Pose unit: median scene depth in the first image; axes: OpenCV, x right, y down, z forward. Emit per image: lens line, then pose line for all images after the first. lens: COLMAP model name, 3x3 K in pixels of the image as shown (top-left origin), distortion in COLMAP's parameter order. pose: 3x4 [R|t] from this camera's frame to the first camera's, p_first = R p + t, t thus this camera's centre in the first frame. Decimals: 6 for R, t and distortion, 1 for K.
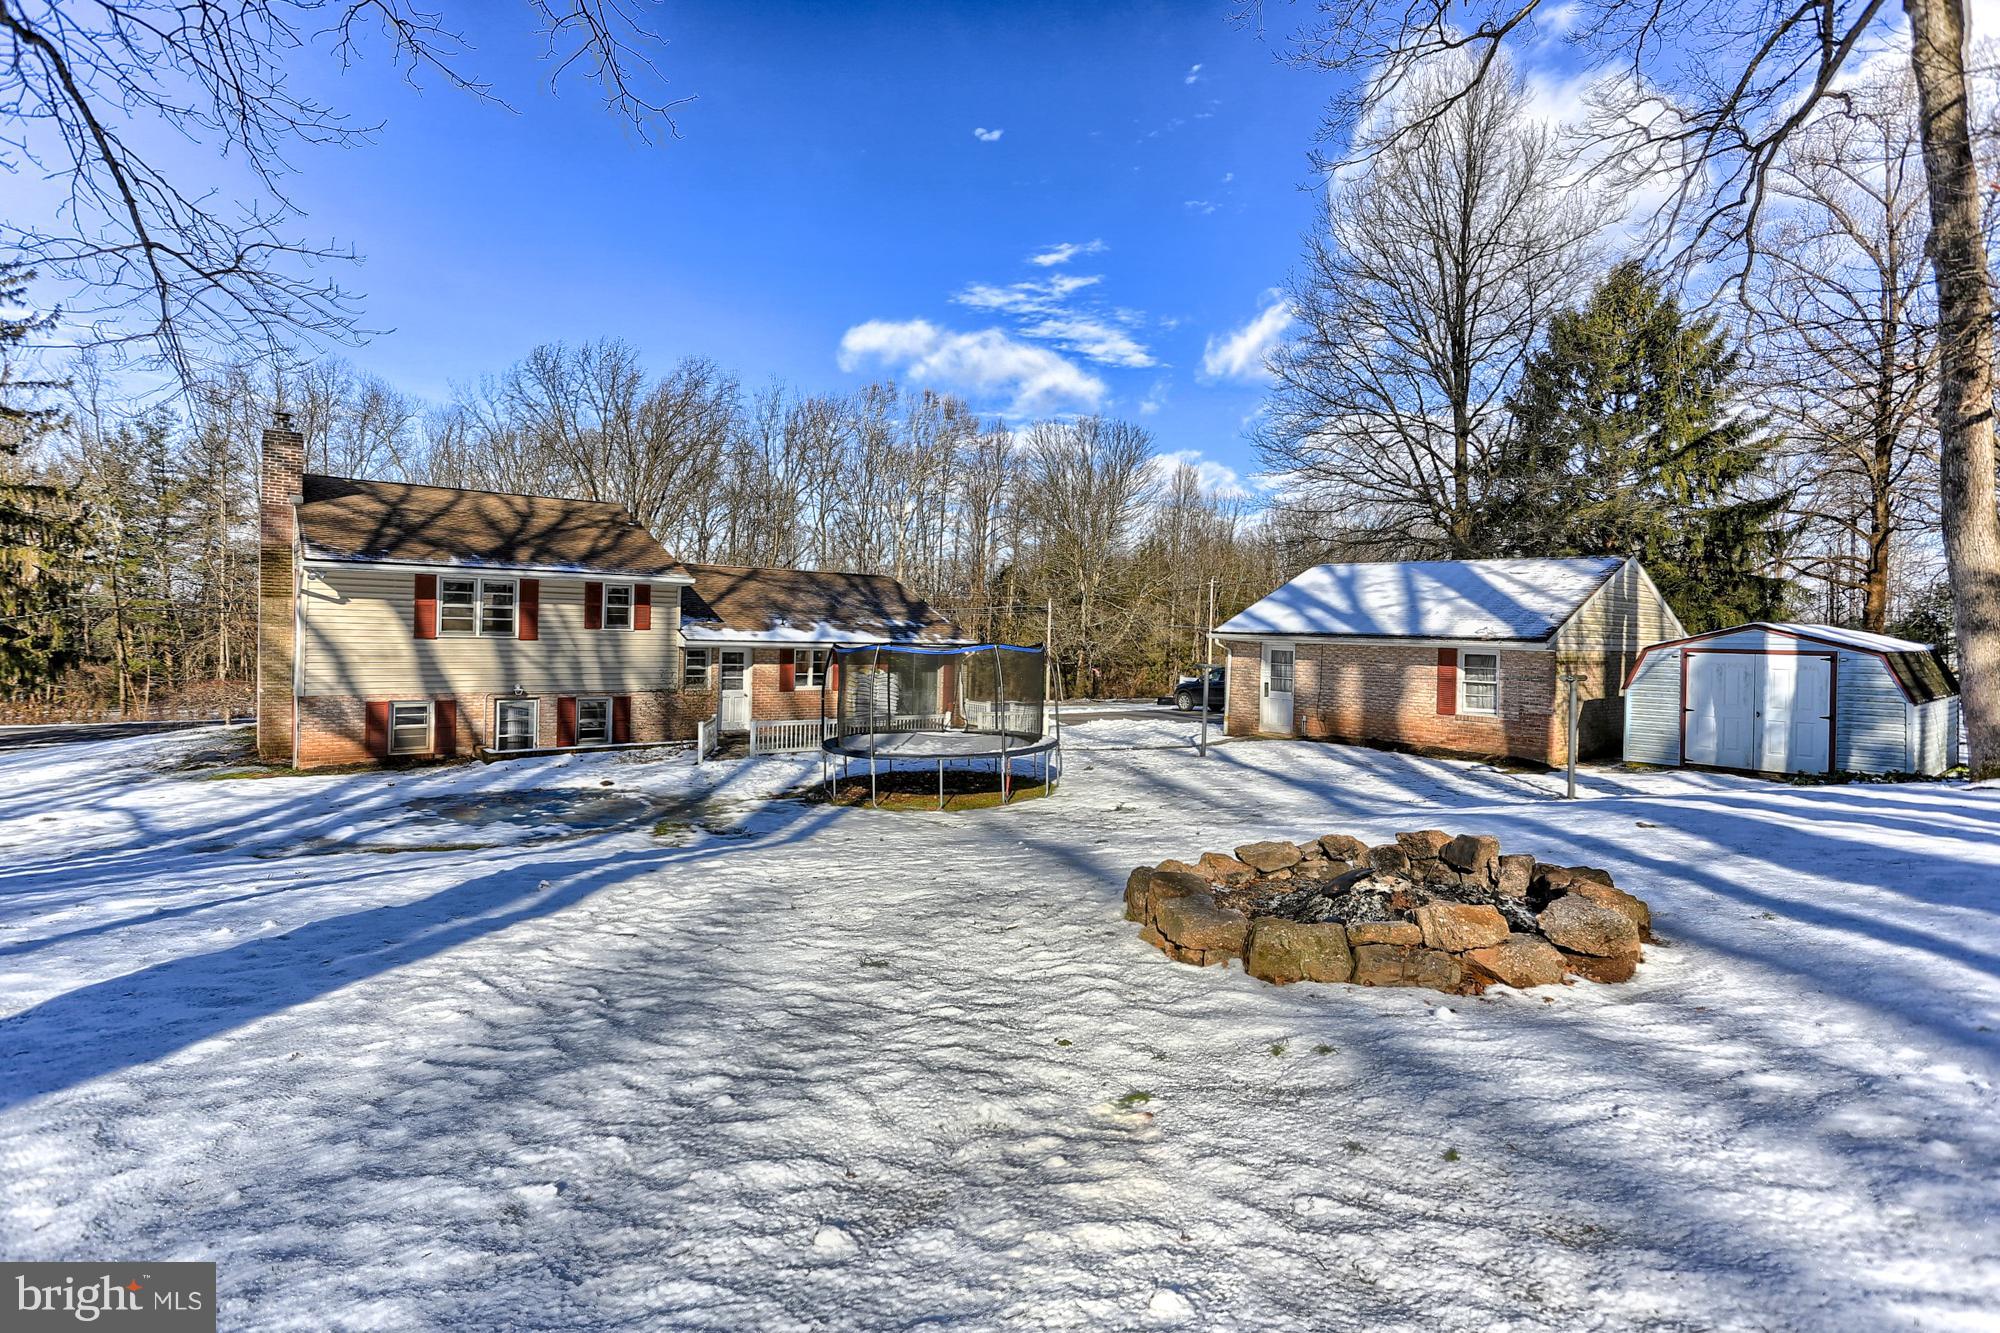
lens RADIAL K [[1005.4, 0, 997.6], [0, 1005.4, 660.6], [0, 0, 1]] dist [0.000604, 0.000015]
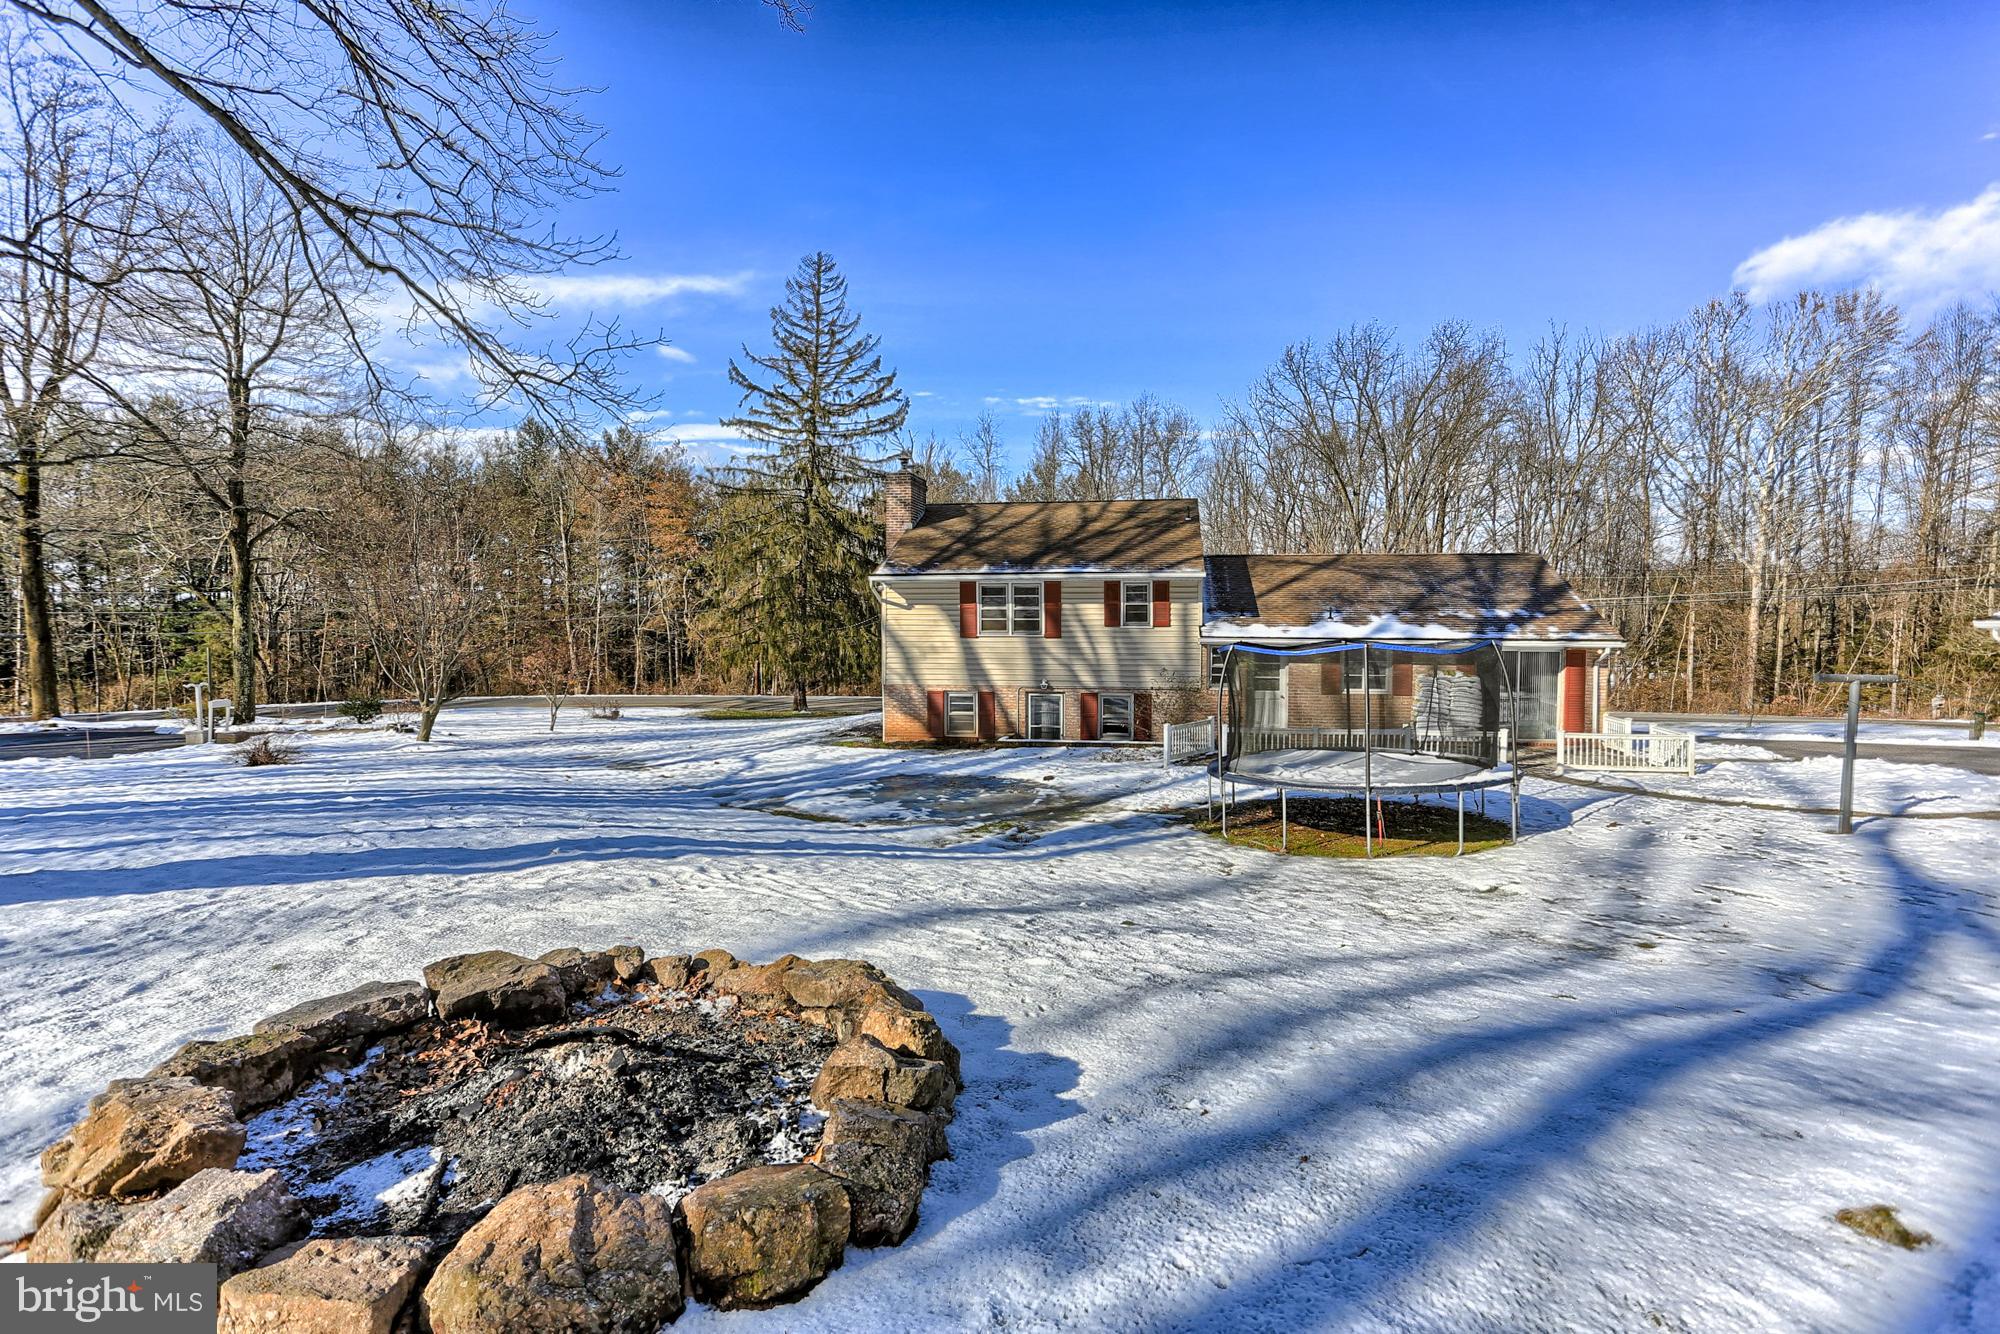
lens RADIAL K [[1005.4, 0, 999.2], [0, 1005.4, 663.4], [0, 0, 1]] dist [0.000604, 0.000015]
pose [[0.686881, 0.017967, -0.726548, 0.271368], [-0.006337, 0.999804, 0.018734, -0.013329], [0.726742, -0.008265, 0.686860, 0.221104]]
